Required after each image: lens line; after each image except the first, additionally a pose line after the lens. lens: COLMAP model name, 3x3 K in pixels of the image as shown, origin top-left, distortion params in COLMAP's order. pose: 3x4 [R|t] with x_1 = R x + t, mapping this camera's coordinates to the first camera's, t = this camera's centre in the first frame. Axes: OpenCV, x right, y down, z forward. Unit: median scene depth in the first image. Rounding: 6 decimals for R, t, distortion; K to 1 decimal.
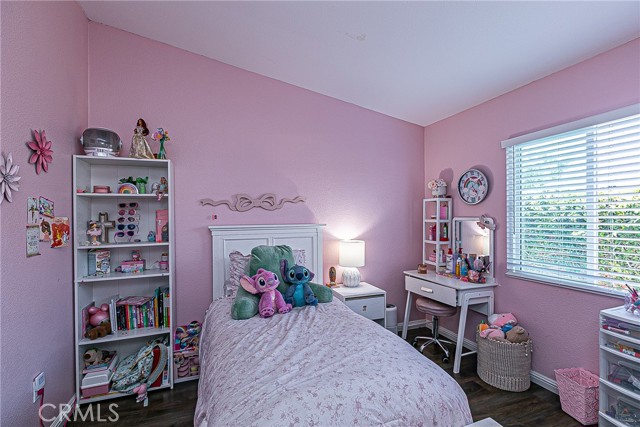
lens RADIAL K [[301.3, 0, 320.3], [0, 301.3, 215.2], [0, 0, 1]] dist [-0.002311, 0.000334]
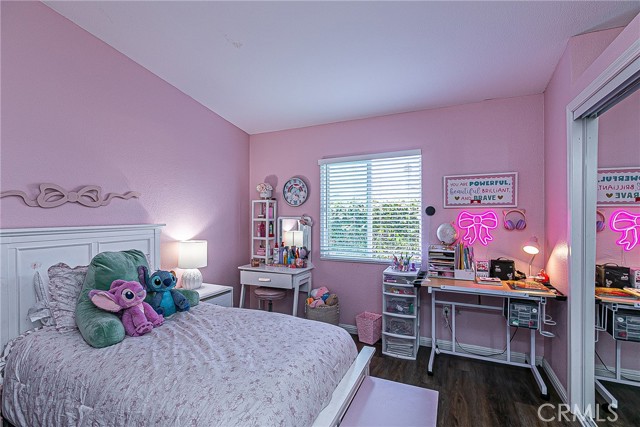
lens RADIAL K [[301.3, 0, 327.7], [0, 301.3, 216.4], [0, 0, 1]] dist [-0.002311, 0.000334]
pose [[0.694738, 0.000486, 0.719263, -0.322208], [-0.002544, 0.999995, 0.001781, 0.004493], [-0.719259, -0.003067, 0.694736, 0.034336]]
